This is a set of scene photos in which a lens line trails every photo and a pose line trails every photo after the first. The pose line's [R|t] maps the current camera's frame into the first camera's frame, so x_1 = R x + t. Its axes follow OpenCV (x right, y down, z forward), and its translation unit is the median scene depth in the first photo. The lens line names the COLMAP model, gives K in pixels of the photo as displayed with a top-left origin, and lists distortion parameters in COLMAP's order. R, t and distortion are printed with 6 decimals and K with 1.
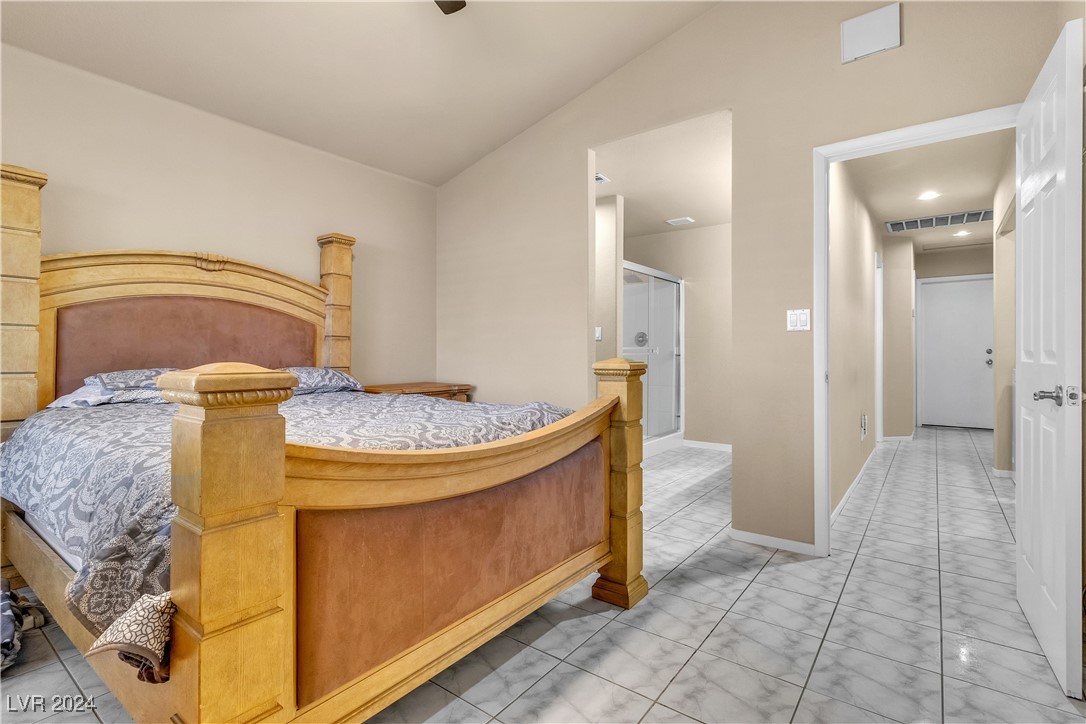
lens RADIAL K [[508.5, 0, 544.9], [0, 508.5, 359.1], [0, 0, 1]] dist [0.000147, 0.000549]
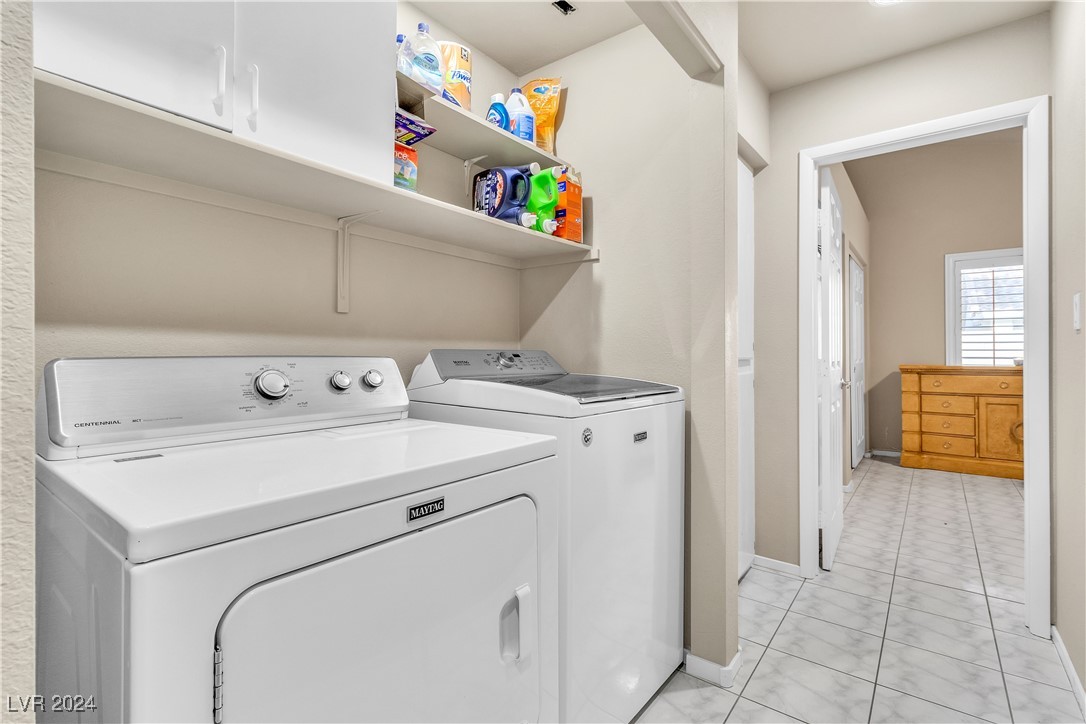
lens RADIAL K [[508.5, 0, 544.0], [0, 508.5, 351.2], [0, 0, 1]] dist [0.000147, 0.000549]
pose [[-0.999996, -0.000302, 0.002750, 1.324998], [-0.000280, 0.999968, 0.007953, -0.041322], [-0.002752, 0.007952, -0.999965, 1.817192]]
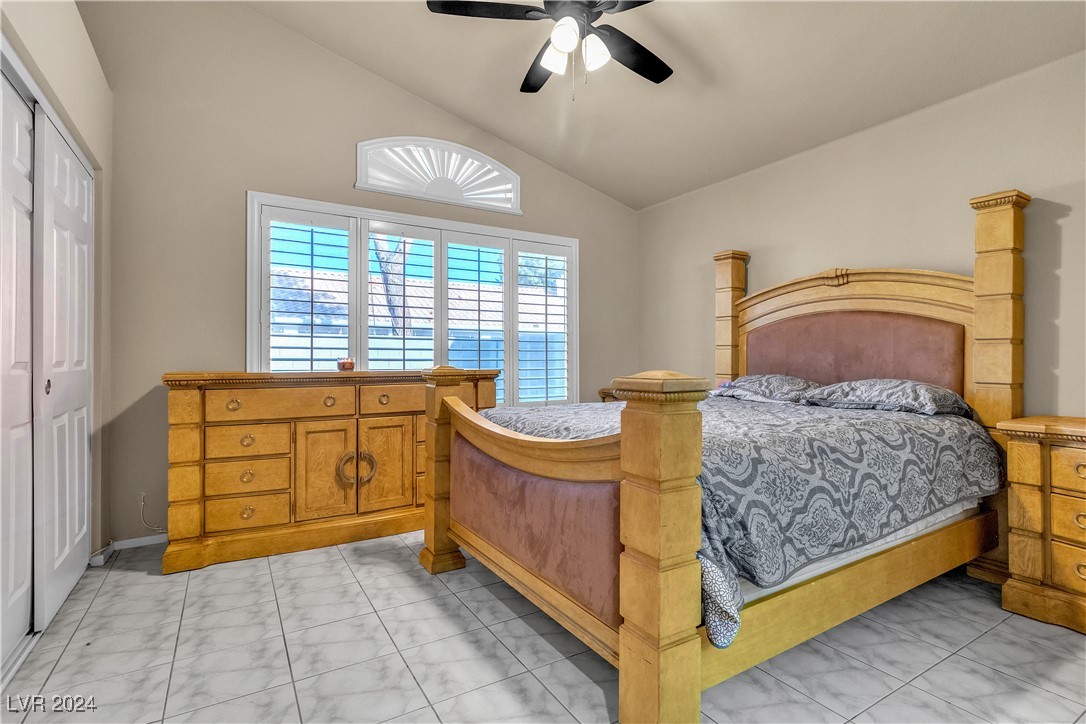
lens RADIAL K [[508.5, 0, 544.6], [0, 508.5, 356.5], [0, 0, 1]] dist [0.000147, 0.000549]
pose [[-0.354945, -0.012431, -0.934804, 0.645924], [-0.014479, 0.999865, -0.007799, -0.009002], [0.934775, 0.010767, -0.355077, 0.925852]]
